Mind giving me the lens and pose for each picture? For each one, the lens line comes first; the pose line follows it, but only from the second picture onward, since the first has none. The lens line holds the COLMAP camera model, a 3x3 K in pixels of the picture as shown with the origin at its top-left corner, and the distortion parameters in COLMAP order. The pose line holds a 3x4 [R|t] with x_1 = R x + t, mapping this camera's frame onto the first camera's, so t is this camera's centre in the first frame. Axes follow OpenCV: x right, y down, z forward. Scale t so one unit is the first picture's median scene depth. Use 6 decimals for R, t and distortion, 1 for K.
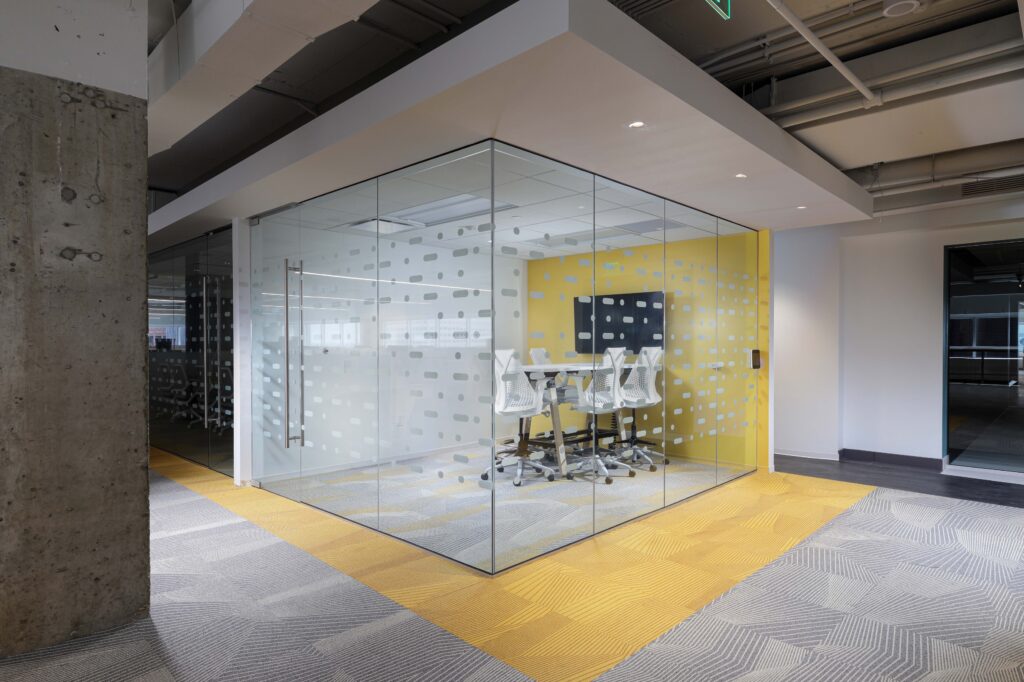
lens RADIAL K [[587.2, 0, 512.7], [0, 587.2, 342.0], [0, 0, 1]] dist [-0.001418, -0.000143]
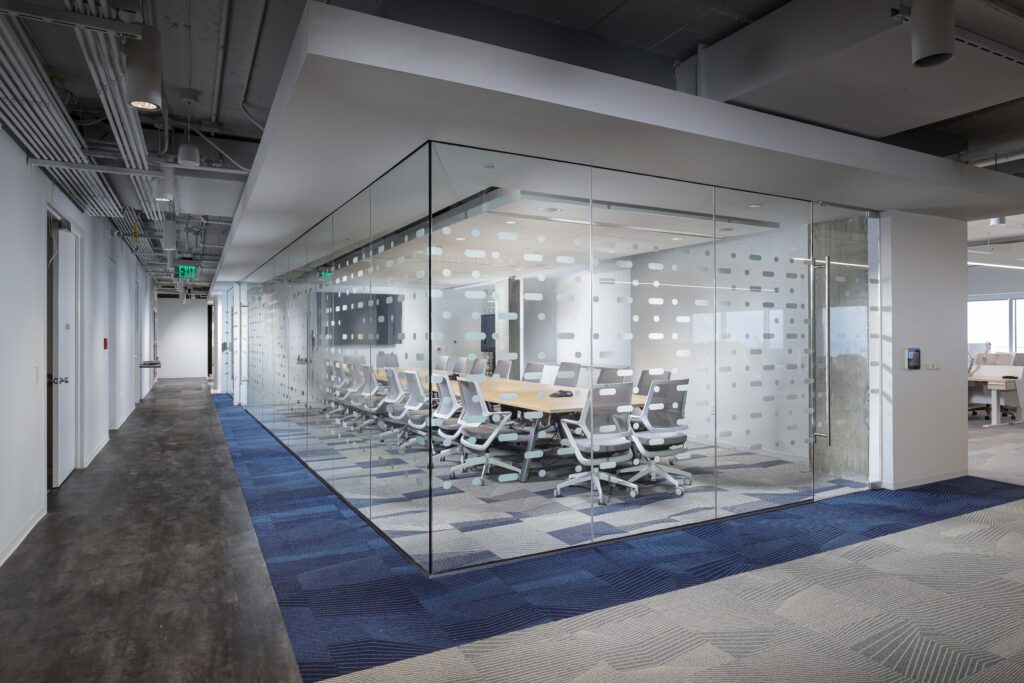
lens RADIAL K [[611.6, 0, 513.0], [0, 611.6, 339.2], [0, 0, 1]] dist [-0.003100, -0.000260]
pose [[0.325247, -0.001461, 0.945628, -1.443044], [0.005429, 0.999985, -0.000323, -0.006609], [-0.945614, 0.005239, 0.325250, 1.013936]]
